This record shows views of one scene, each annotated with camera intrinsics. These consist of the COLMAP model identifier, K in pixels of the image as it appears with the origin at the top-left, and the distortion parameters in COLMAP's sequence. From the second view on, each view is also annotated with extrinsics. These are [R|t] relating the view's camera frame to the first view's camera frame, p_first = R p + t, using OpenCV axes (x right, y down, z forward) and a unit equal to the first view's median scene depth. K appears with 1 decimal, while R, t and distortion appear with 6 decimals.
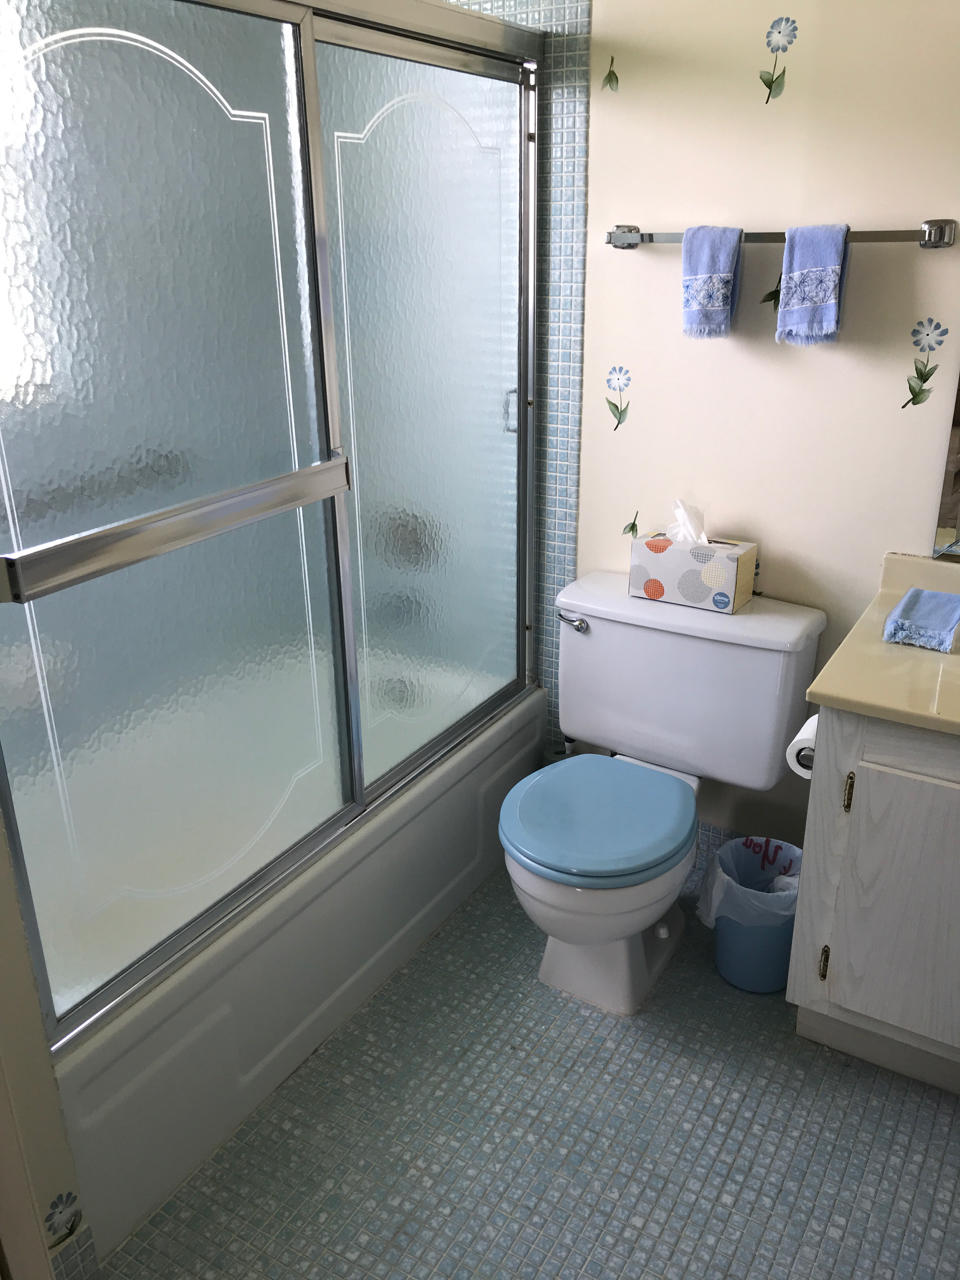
lens RADIAL K [[1050.8, 0, 480.0], [0, 1050.8, 640.0], [0, 0, 1]] dist [0.030799, -0.003110]
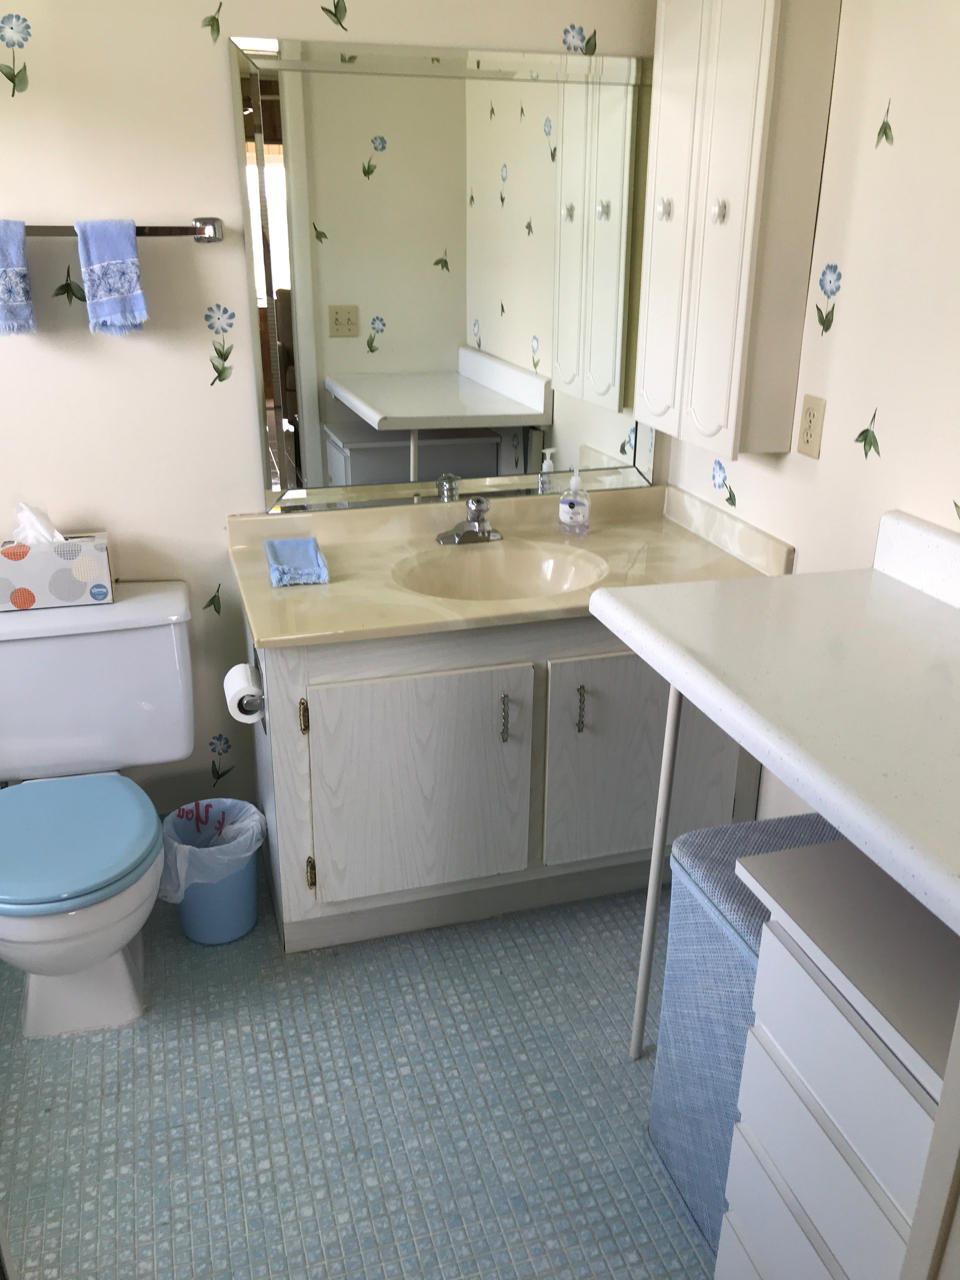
lens RADIAL K [[1060.1, 0, 476.4], [0, 1060.1, 634.7], [0, 0, 1]] dist [0.046448, -0.032800]
pose [[0.682817, -0.261341, 0.682247, -0.257844], [0.261567, 0.959379, 0.105713, -0.013493], [-0.682161, 0.106270, 0.723438, 0.025224]]
